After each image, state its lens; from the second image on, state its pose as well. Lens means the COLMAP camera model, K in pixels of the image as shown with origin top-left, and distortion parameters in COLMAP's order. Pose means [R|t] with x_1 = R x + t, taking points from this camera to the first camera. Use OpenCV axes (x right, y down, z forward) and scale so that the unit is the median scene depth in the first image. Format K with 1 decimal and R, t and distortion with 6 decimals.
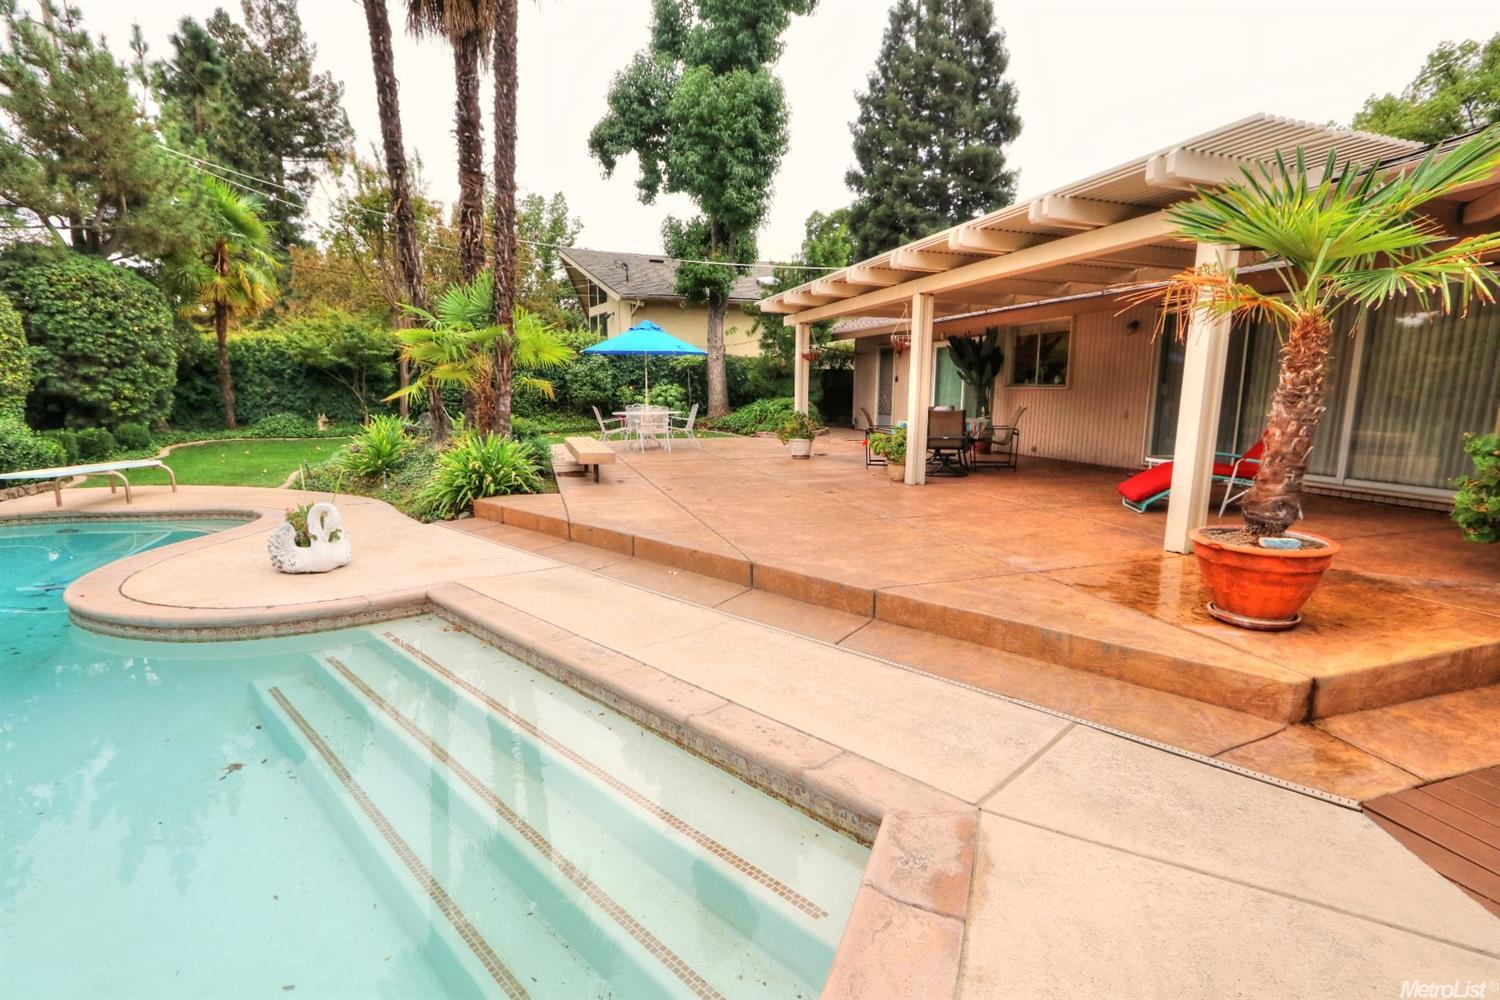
lens RADIAL K [[697.0, 0, 741.6], [0, 697.0, 511.9], [0, 0, 1]] dist [-0.023861, 0.004922]
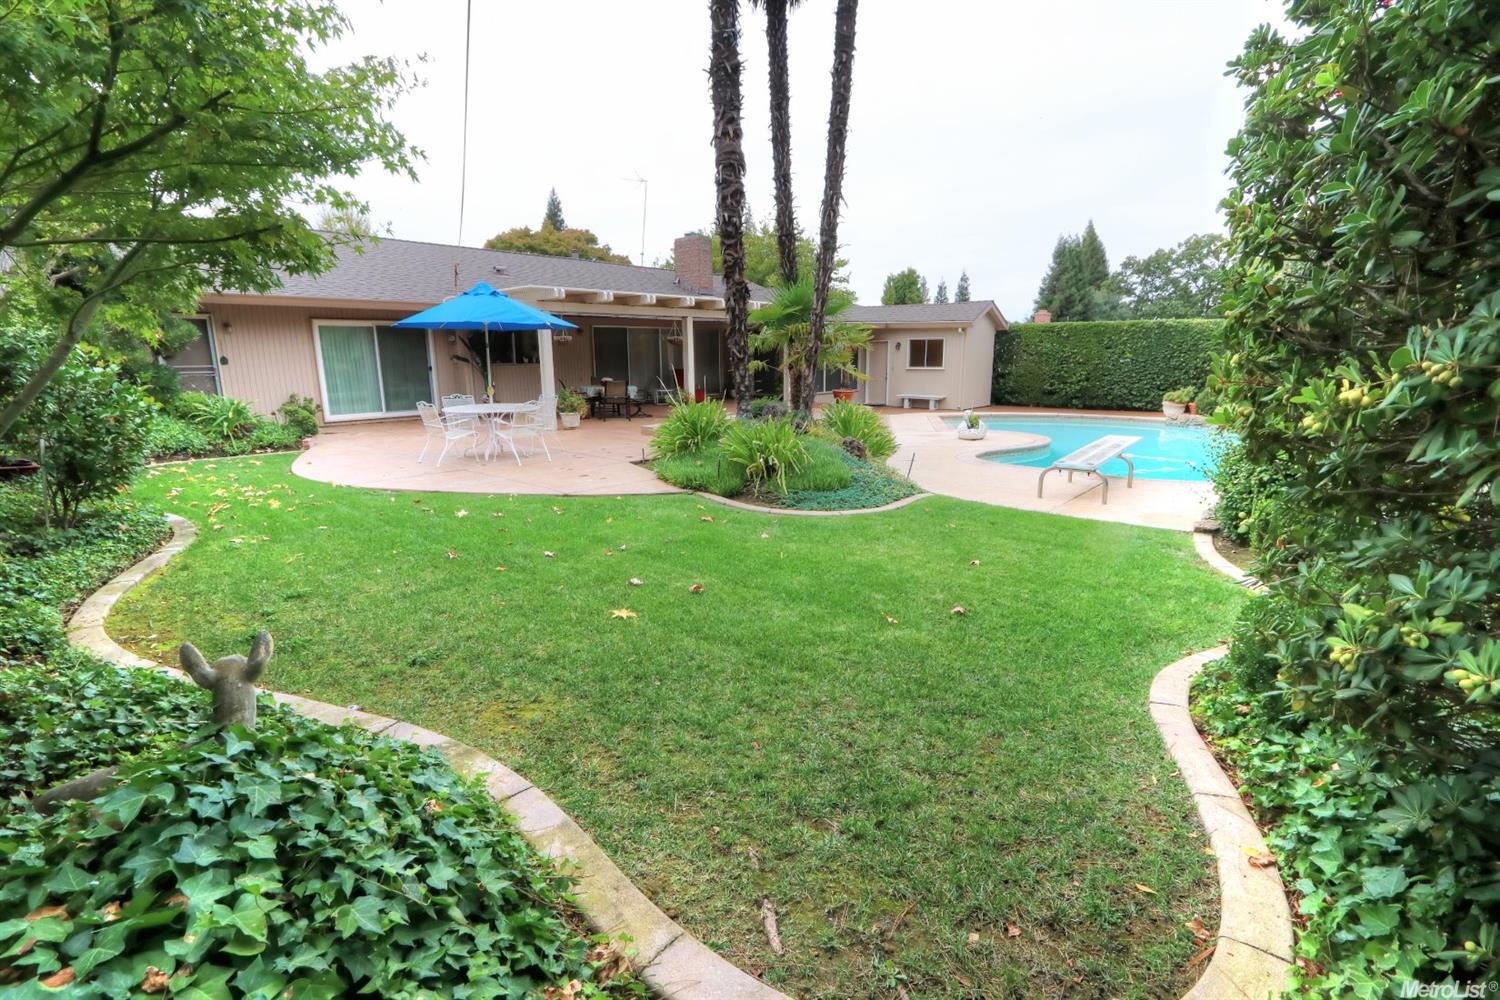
lens RADIAL K [[697.0, 0, 742.8], [0, 697.0, 508.9], [0, 0, 1]] dist [-0.023861, 0.004922]
pose [[-0.541290, -0.185447, 0.820131, -0.993830], [0.148446, 0.938979, 0.310295, -0.259368], [-0.827629, 0.289705, -0.480731, 1.299421]]
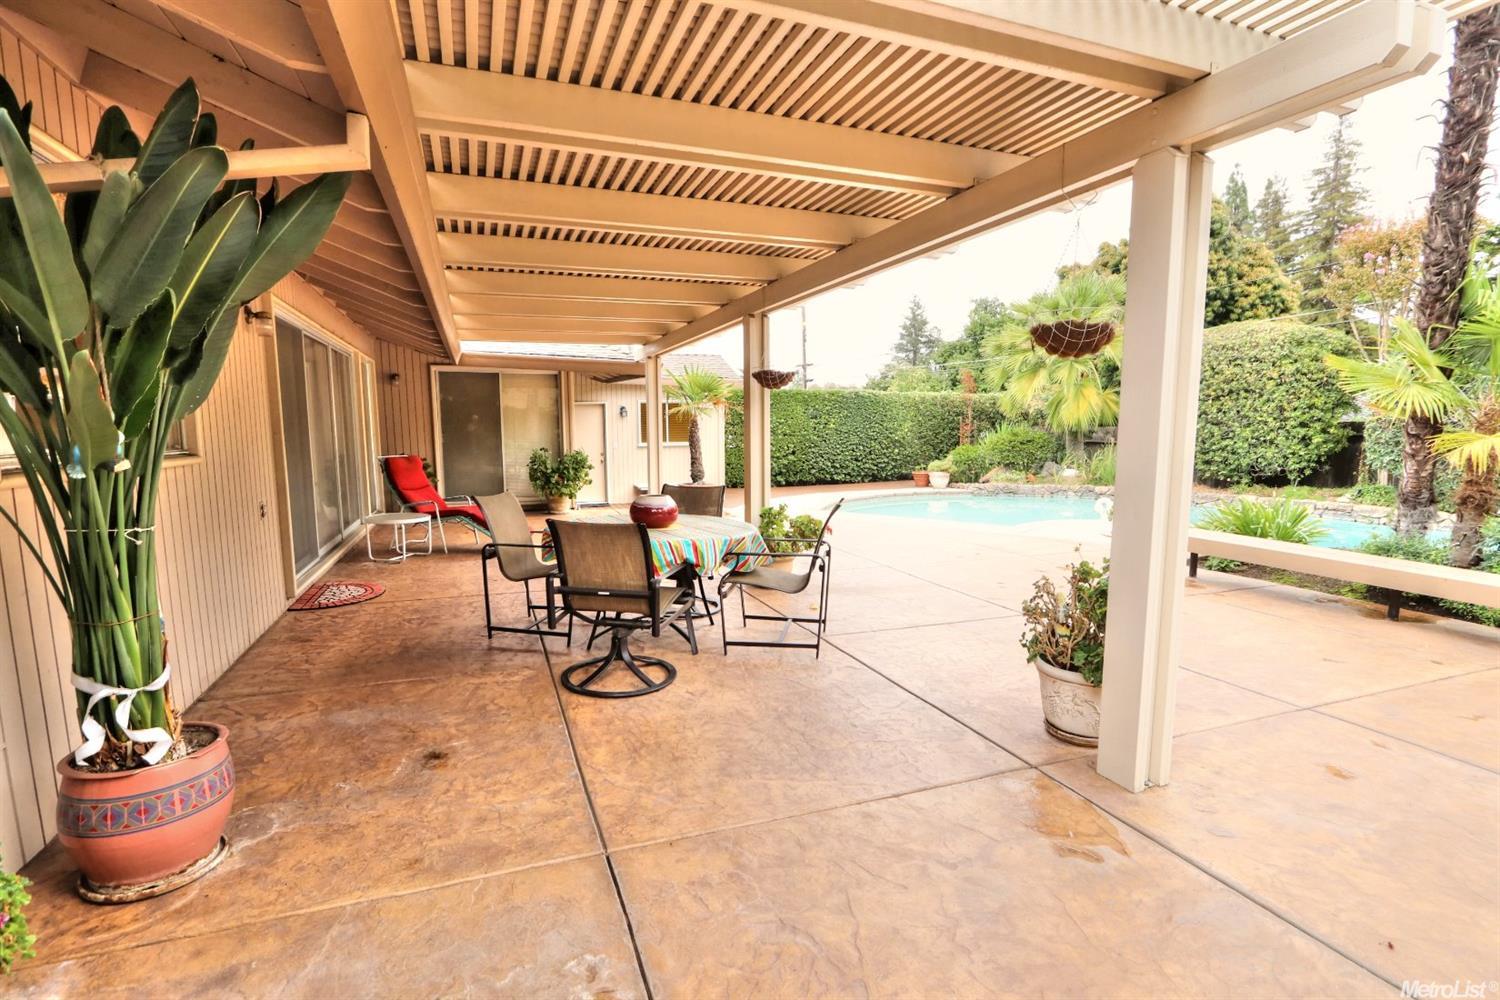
lens RADIAL K [[697.0, 0, 740.5], [0, 697.0, 514.2], [0, 0, 1]] dist [-0.023861, 0.004922]
pose [[-0.997298, 0.006072, -0.073205, 0.222956], [-0.015776, 0.955620, 0.294178, -0.219285], [0.071742, 0.294538, -0.952943, 1.156995]]
